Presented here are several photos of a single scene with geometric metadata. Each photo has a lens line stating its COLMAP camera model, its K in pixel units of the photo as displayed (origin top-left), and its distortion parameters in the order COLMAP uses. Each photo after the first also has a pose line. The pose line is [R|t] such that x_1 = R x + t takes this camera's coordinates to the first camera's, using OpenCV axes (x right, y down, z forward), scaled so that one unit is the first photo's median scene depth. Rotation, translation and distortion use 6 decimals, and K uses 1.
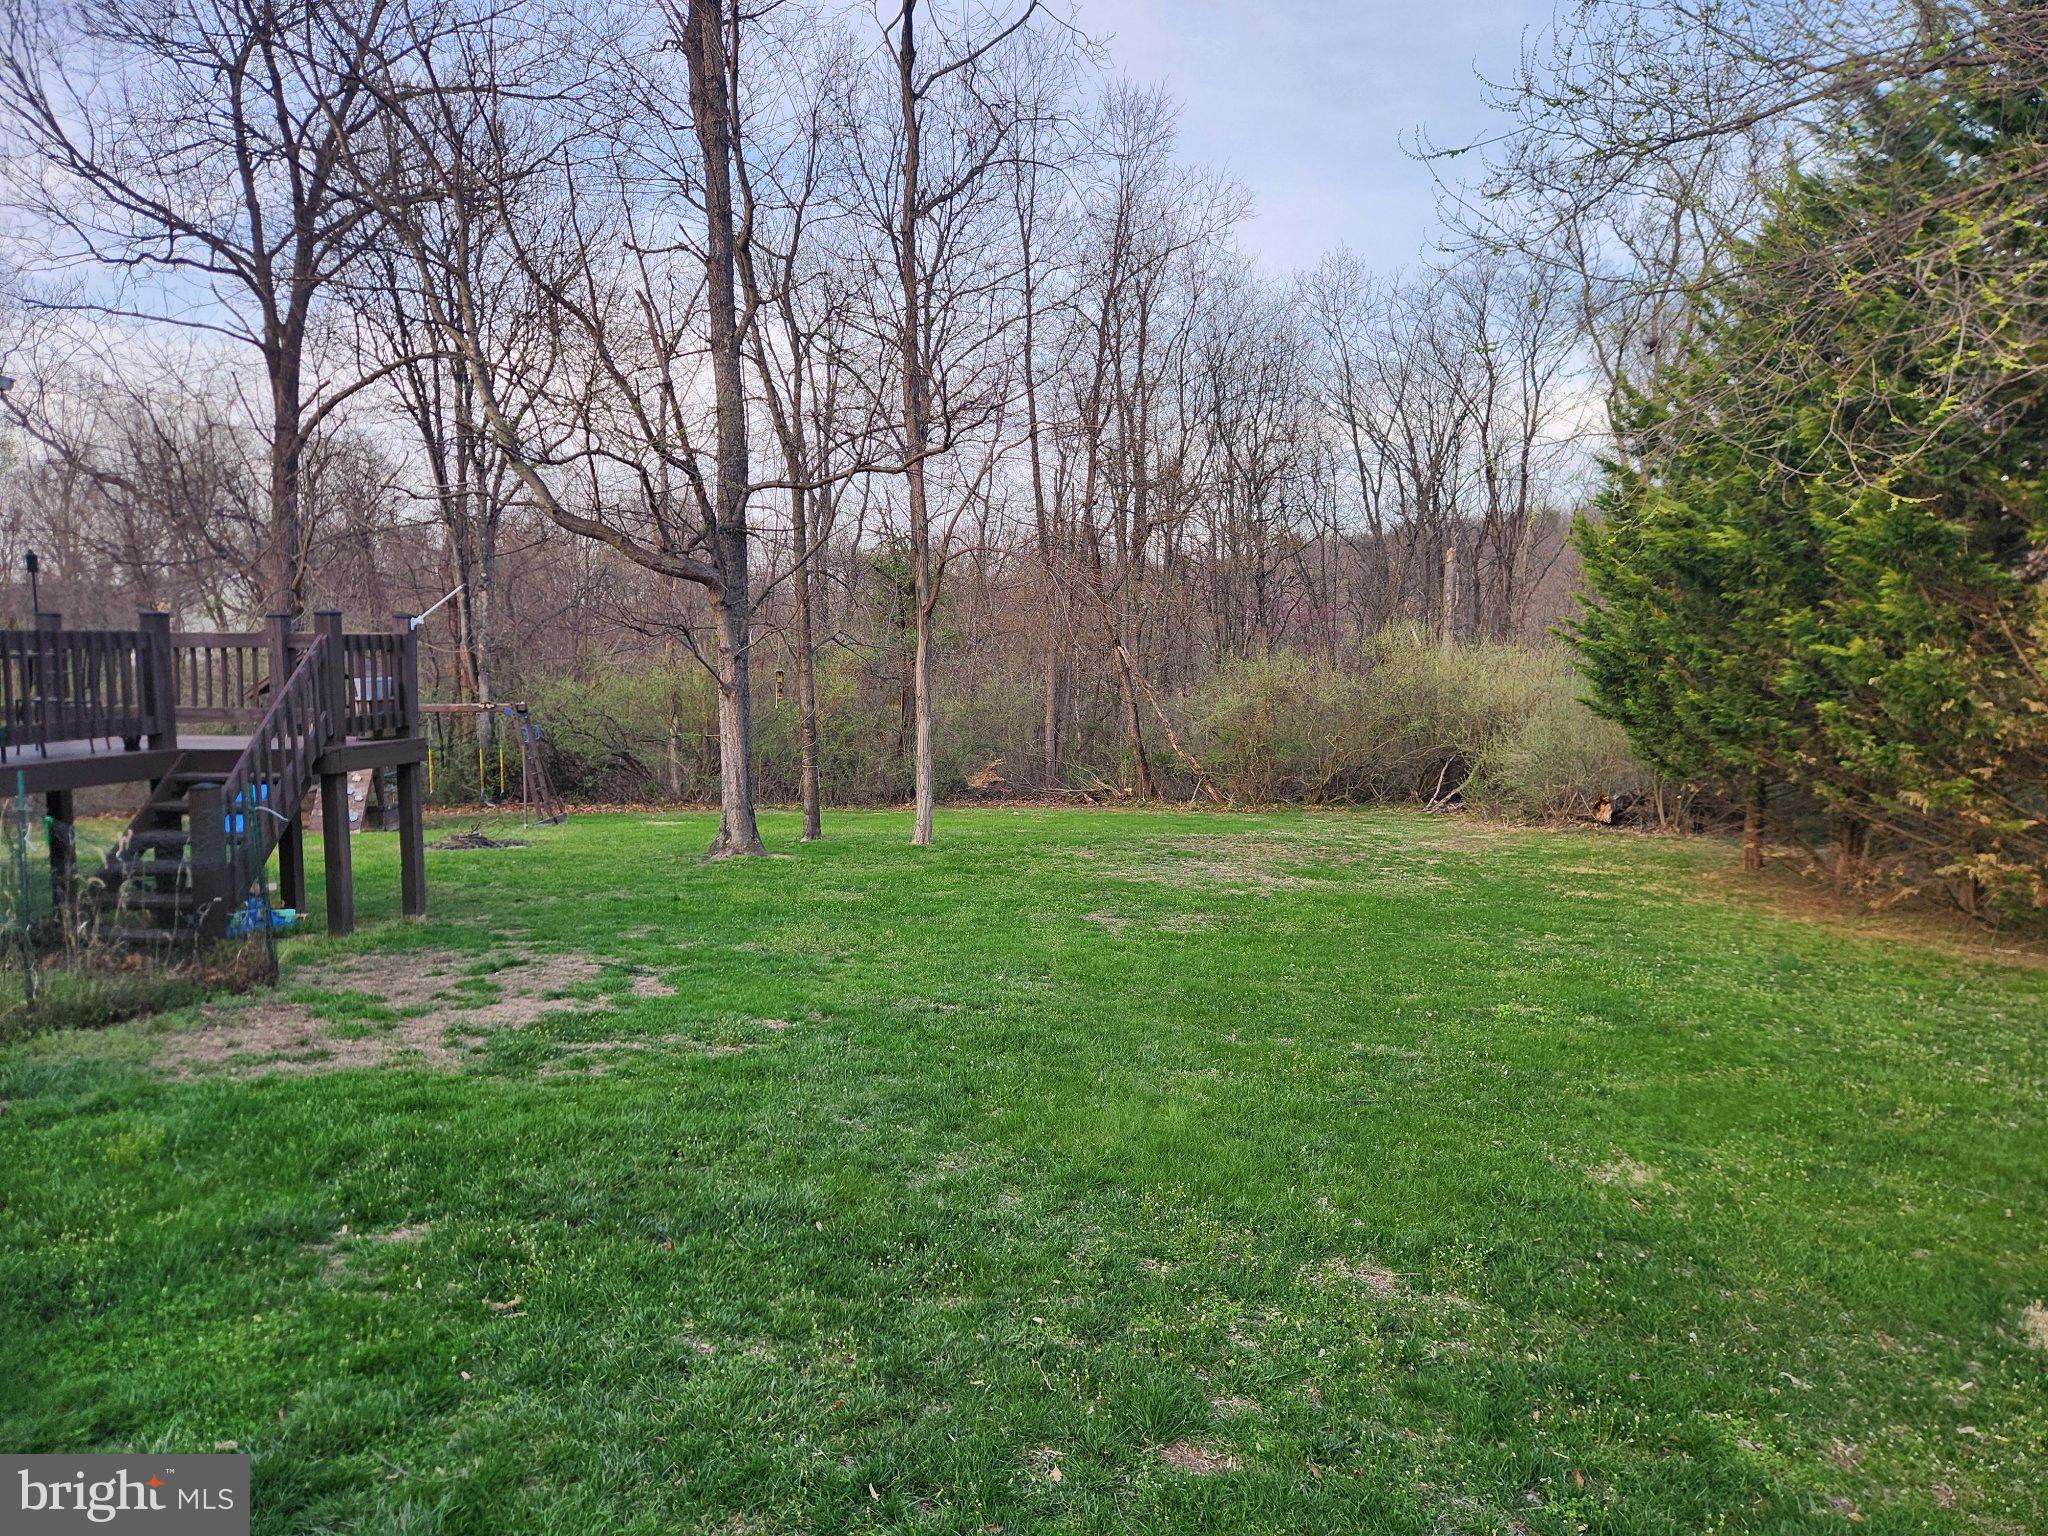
lens RADIAL K [[1391.0, 0, 1024.4], [0, 1391.0, 769.6], [0, 0, 1]] dist [0.038926, -0.000443]
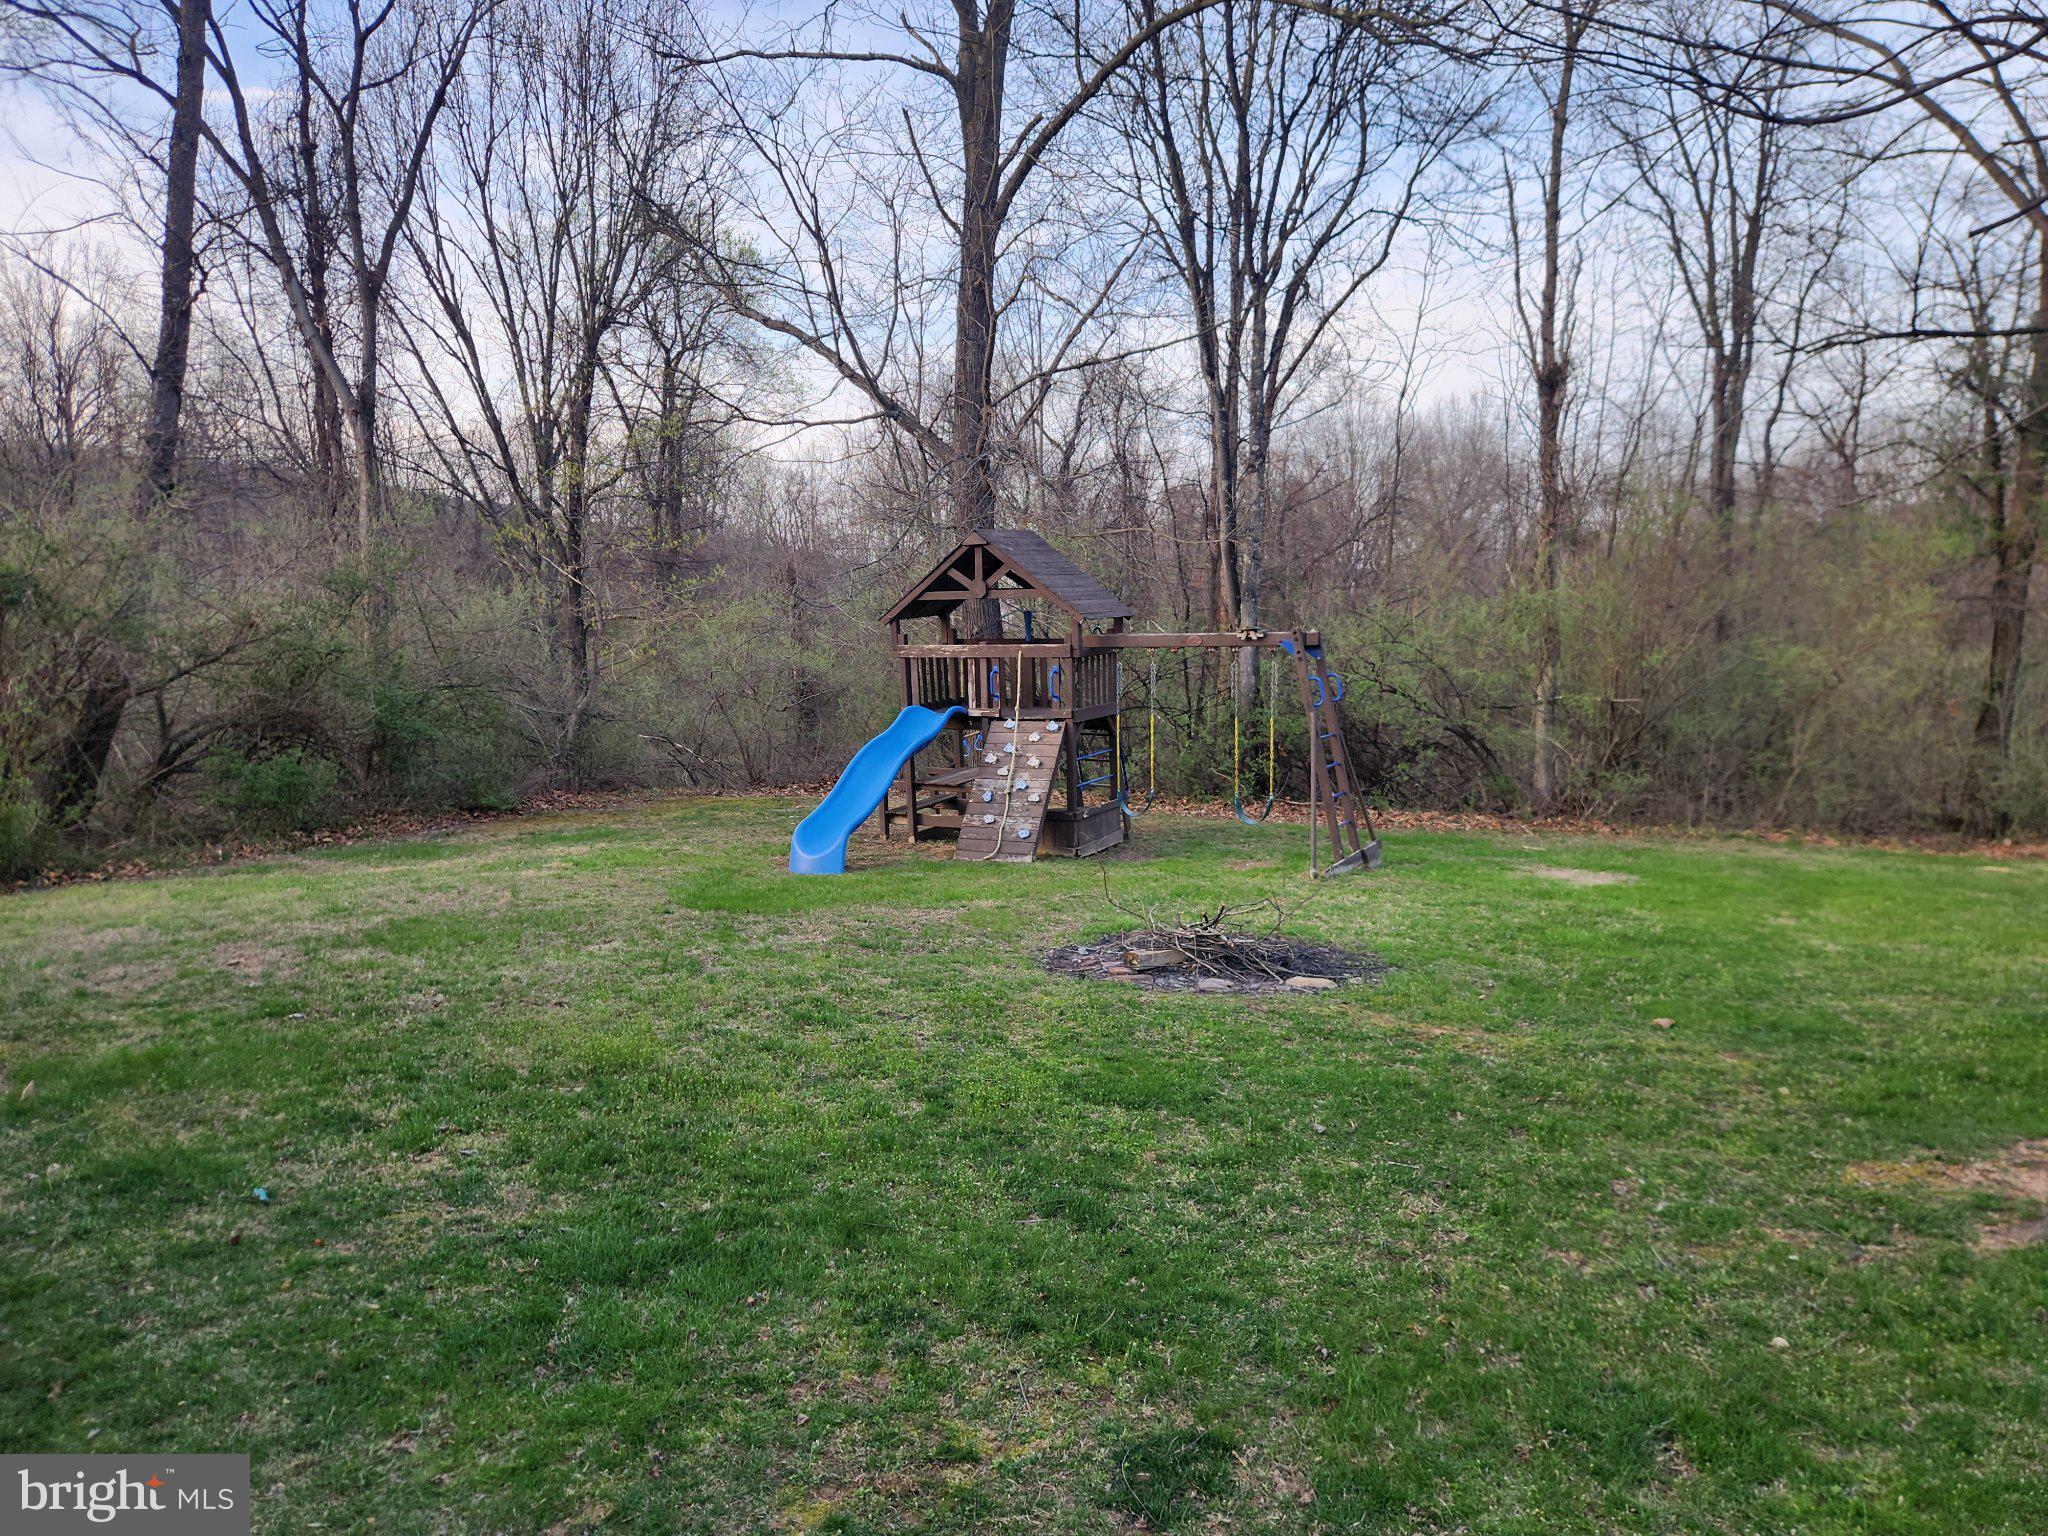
lens RADIAL K [[1391.0, 0, 1022.7], [0, 1391.0, 777.0], [0, 0, 1]] dist [0.038926, -0.000443]
pose [[0.863654, 0.048438, -0.501752, -0.146044], [-0.034813, 0.998727, 0.036492, -0.005463], [0.502881, -0.014049, 0.864241, 0.381340]]
